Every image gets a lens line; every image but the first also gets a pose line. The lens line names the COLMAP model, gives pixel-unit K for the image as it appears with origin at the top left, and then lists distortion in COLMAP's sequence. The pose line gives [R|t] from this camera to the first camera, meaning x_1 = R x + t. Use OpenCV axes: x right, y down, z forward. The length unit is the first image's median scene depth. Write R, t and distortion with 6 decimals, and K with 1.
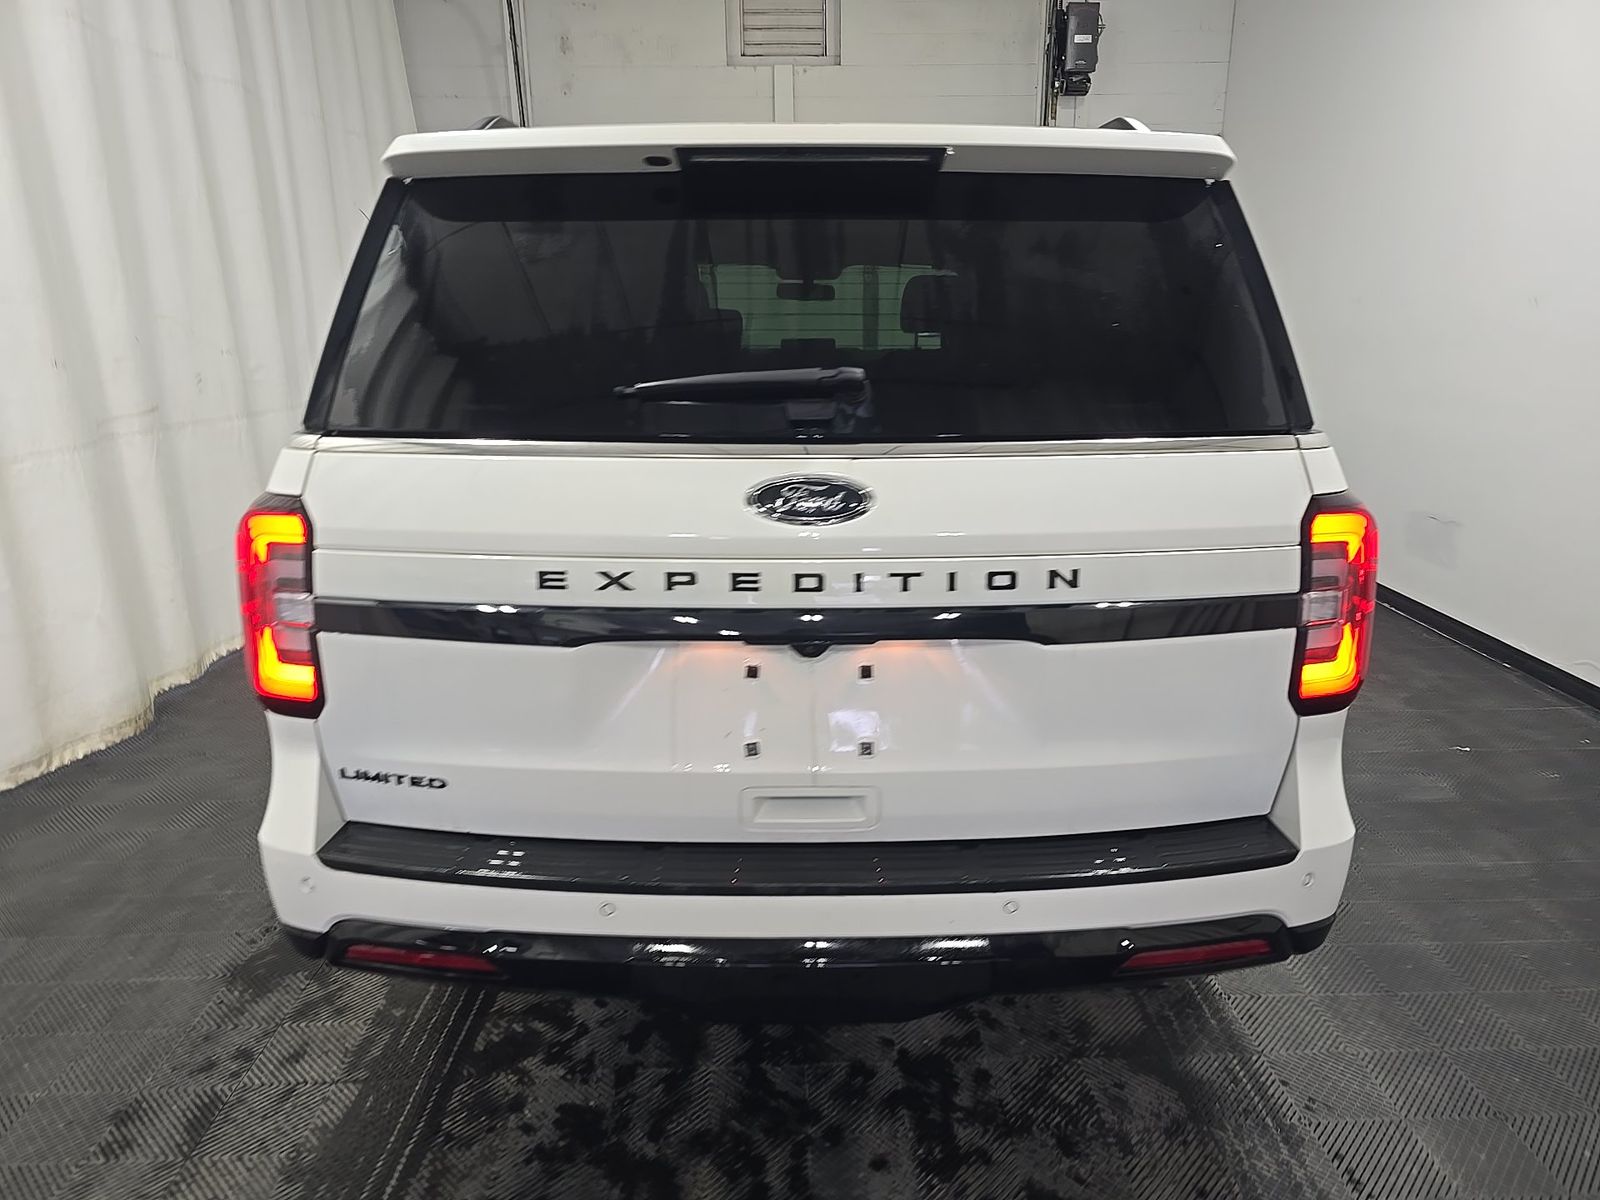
lens RADIAL K [[1068.5, 0, 816.4], [0, 1068.5, 609.5], [0, 0, 1]] dist [0.056981, -0.054988]
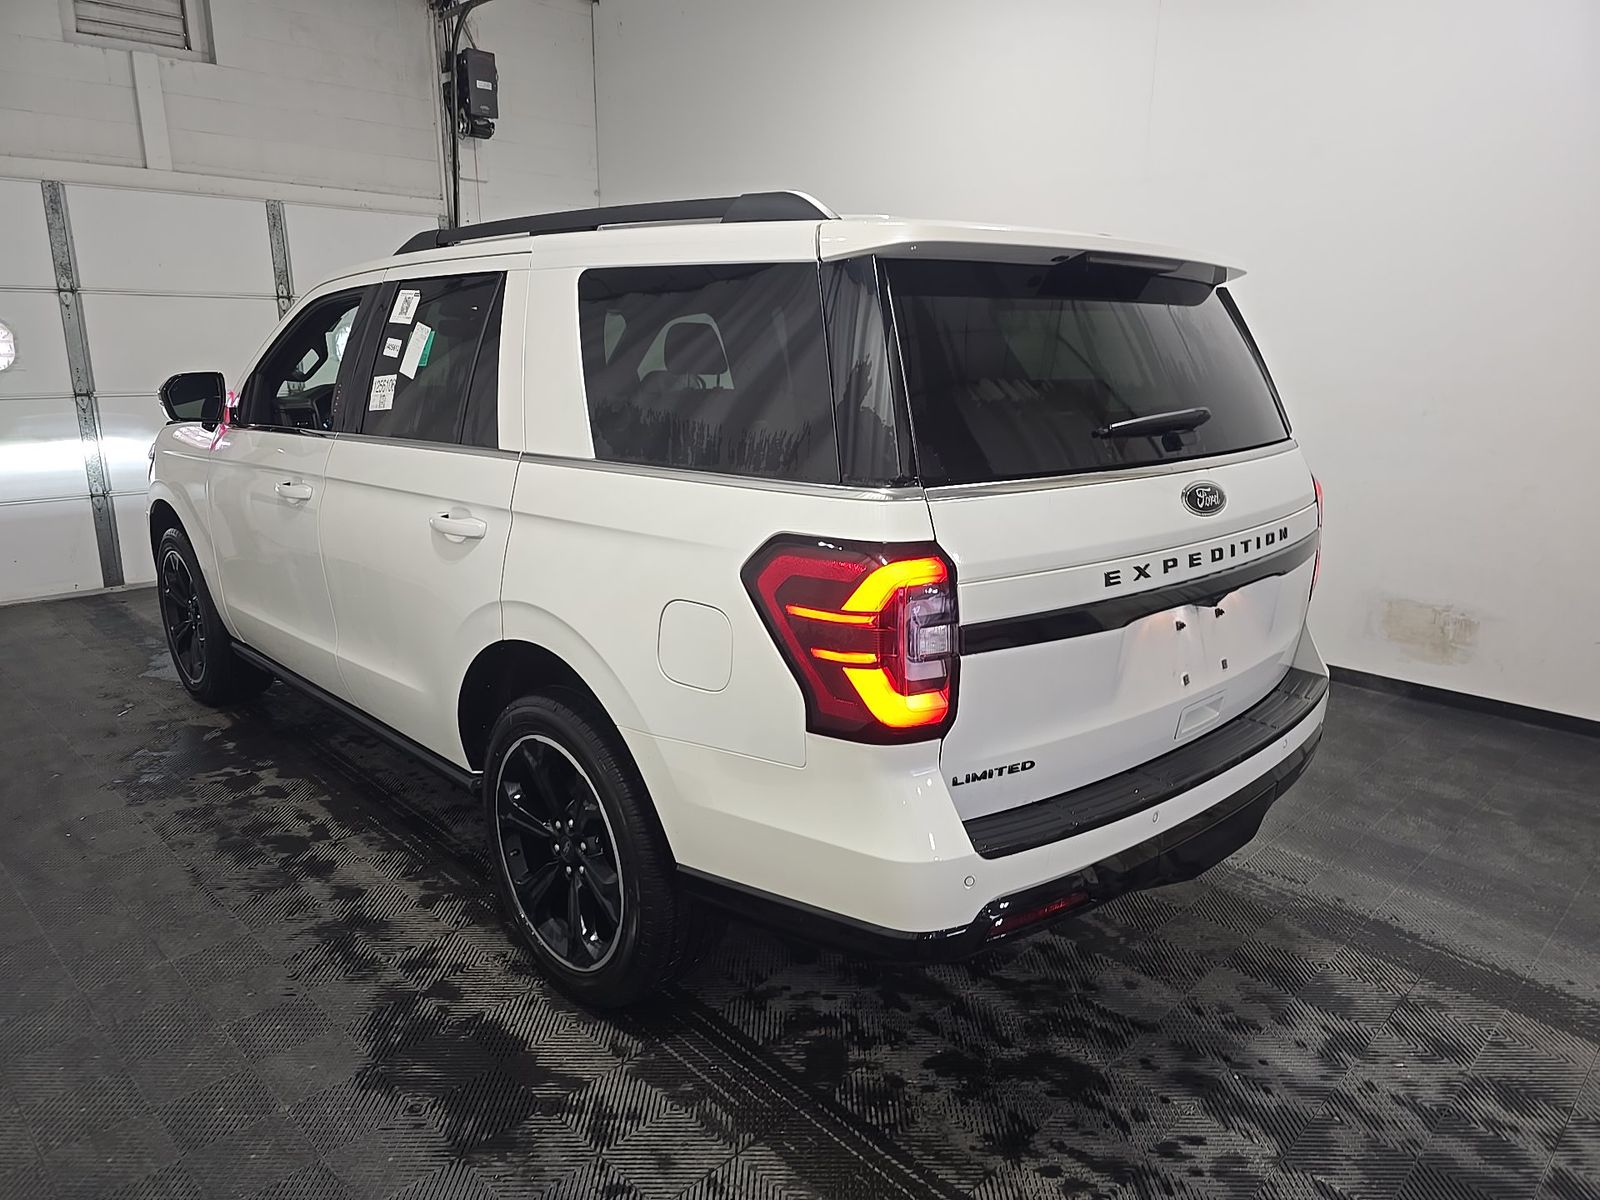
lens RADIAL K [[1068.5, 0, 816.4], [0, 1068.5, 609.5], [0, 0, 1]] dist [0.056981, -0.054988]
pose [[0.724881, -0.156915, 0.670764, -1.285525], [0.171546, 0.984155, 0.044842, -0.102127], [-0.667172, 0.082562, 0.740314, 0.256322]]
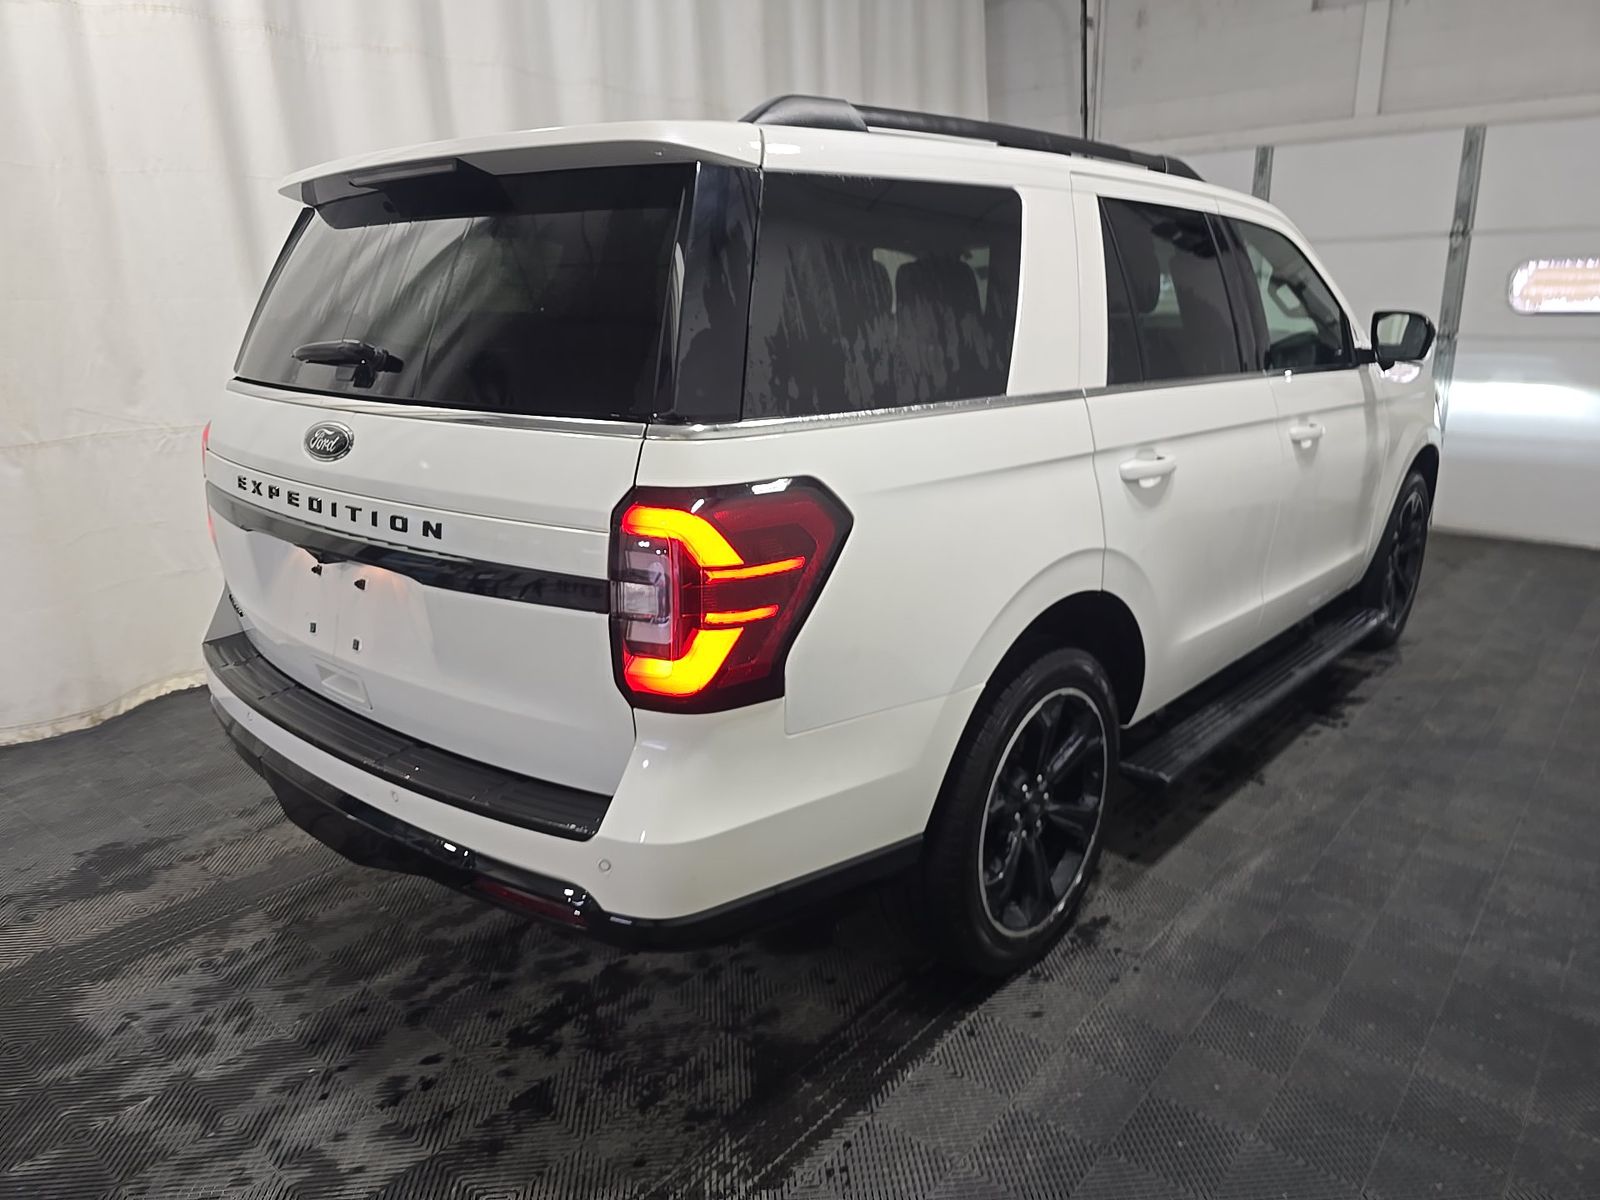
lens RADIAL K [[1063.6, 0, 800.0], [0, 1063.6, 600.0], [0, 0, 1]] dist [-0.000353, -0.001132]
pose [[0.752203, 0.172650, -0.635911, 1.170777], [-0.160741, 0.983987, 0.077017, -0.097203], [0.639025, 0.044285, 0.767910, 0.354356]]
